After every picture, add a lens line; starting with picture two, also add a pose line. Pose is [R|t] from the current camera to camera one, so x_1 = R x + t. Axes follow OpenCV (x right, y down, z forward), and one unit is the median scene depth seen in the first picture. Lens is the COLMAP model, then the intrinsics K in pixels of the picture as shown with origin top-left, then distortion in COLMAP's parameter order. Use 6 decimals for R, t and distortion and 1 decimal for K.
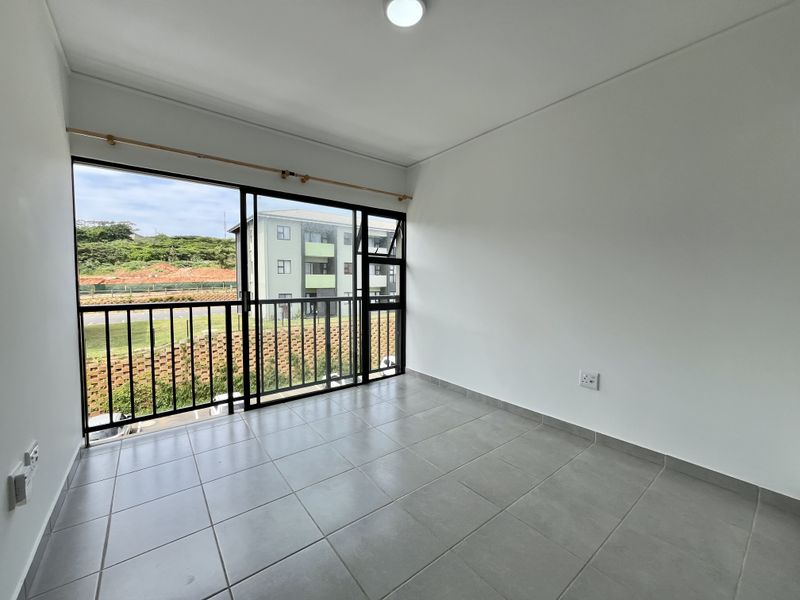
lens RADIAL K [[324.0, 0, 396.6], [0, 324.0, 297.5], [0, 0, 1]] dist [0.001526, -0.000544]
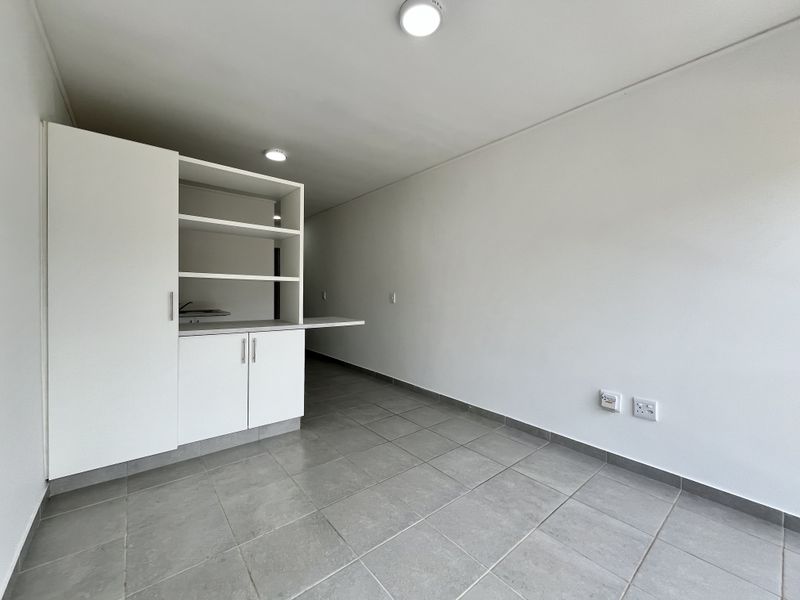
lens RADIAL K [[324.0, 0, 396.9], [0, 324.0, 298.0], [0, 0, 1]] dist [0.001526, -0.000544]
pose [[-0.999652, -0.007309, -0.025328, 0.076676], [-0.009097, 0.997420, 0.071209, -0.071136], [0.024742, 0.071415, -0.997140, 1.402549]]
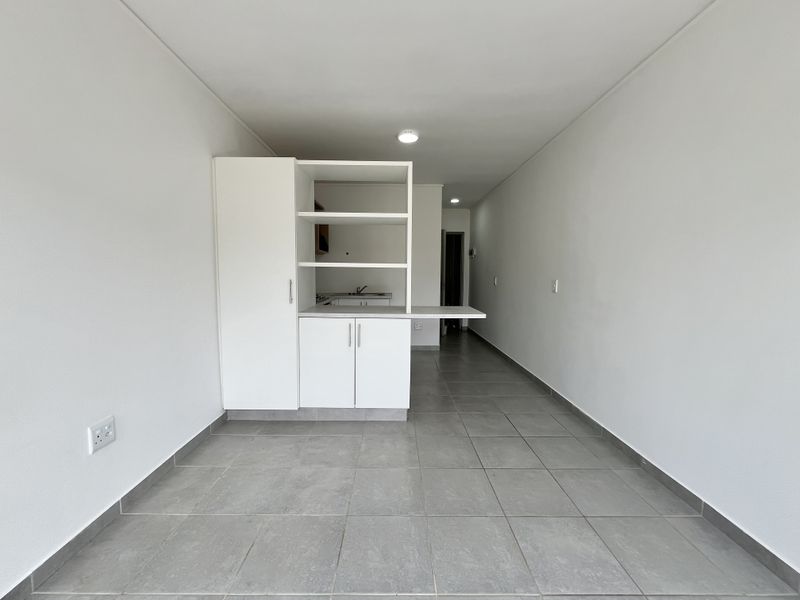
lens RADIAL K [[324.0, 0, 396.3], [0, 324.0, 298.2], [0, 0, 1]] dist [0.001526, -0.000544]
pose [[-0.792543, -0.051981, 0.607596, -0.243397], [0.026248, 0.992529, 0.119150, -0.074703], [-0.609251, 0.110379, -0.785258, 1.126376]]
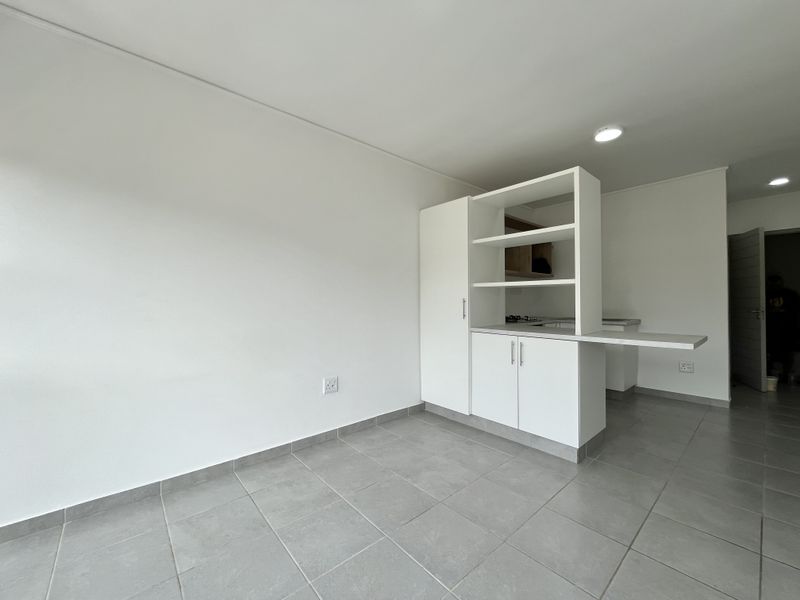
lens RADIAL K [[324.0, 0, 397.0], [0, 324.0, 297.1], [0, 0, 1]] dist [0.001526, -0.000544]
pose [[-0.054530, 0.013559, 0.998420, -0.540007], [0.055318, 0.998413, -0.010538, -0.024168], [-0.996979, 0.054656, -0.055194, 0.822591]]
